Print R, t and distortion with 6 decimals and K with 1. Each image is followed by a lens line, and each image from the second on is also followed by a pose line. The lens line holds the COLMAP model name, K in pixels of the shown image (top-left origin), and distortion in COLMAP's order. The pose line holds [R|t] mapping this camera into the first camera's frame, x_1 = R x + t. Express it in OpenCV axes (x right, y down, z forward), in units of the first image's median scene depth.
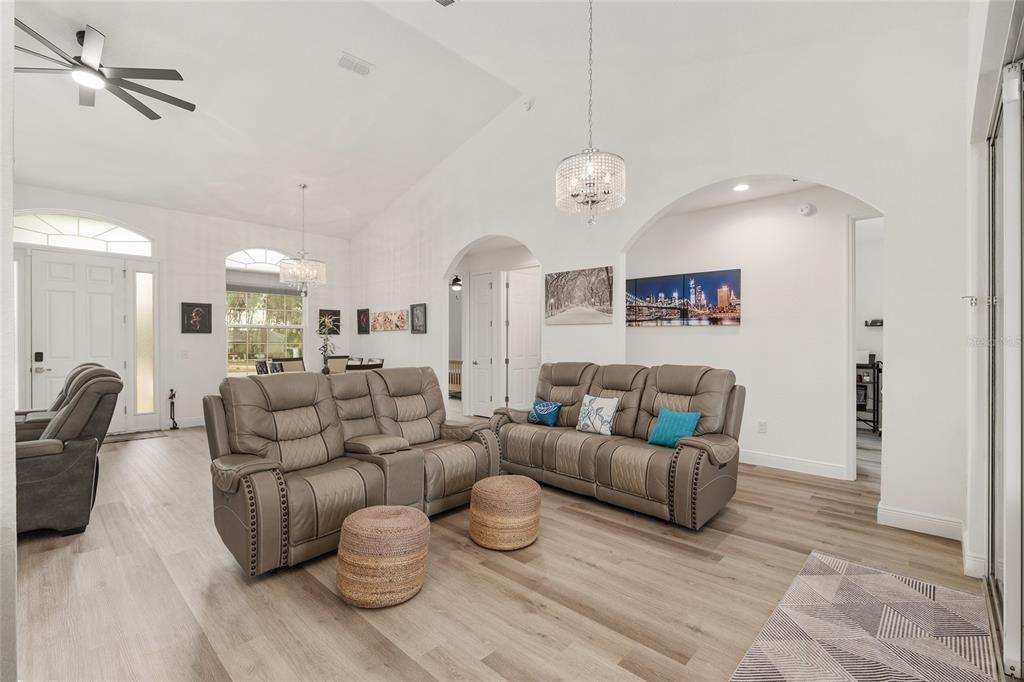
lens RADIAL K [[452.9, 0, 511.1], [0, 452.9, 344.4], [0, 0, 1]] dist [-0.002739, -0.000537]
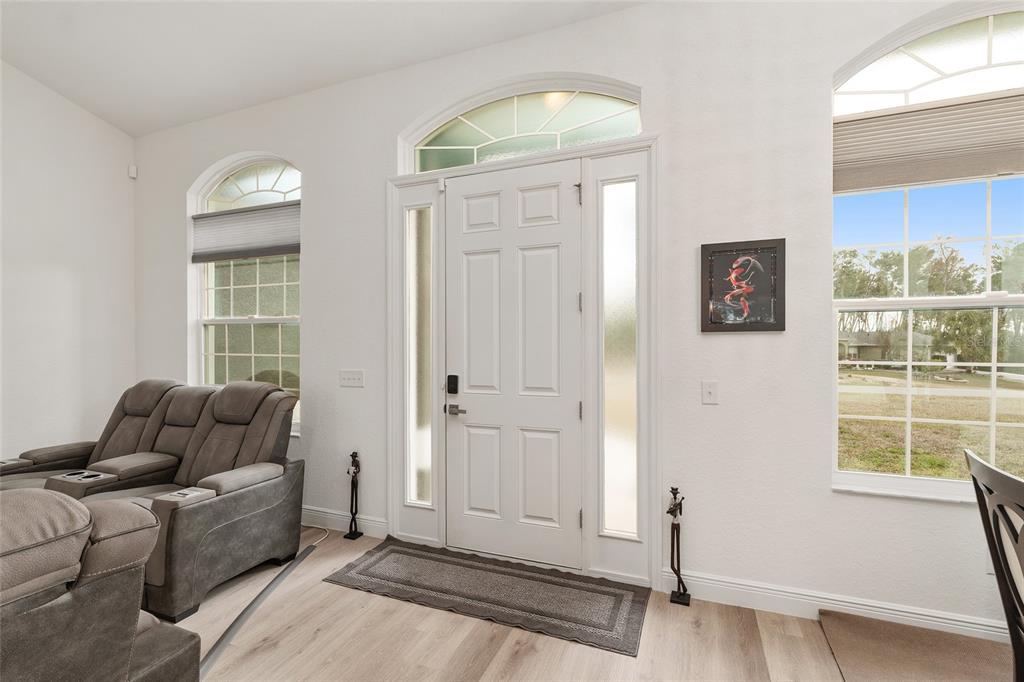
lens RADIAL K [[465.2, 0, 507.5], [0, 465.2, 348.8], [0, 0, 1]] dist [-0.002441, 0.000537]
pose [[0.364766, 0.006218, -0.931078, -0.452504], [-0.004292, 0.999978, 0.004997, -0.013768], [0.931089, 0.002174, 0.364785, 0.737619]]
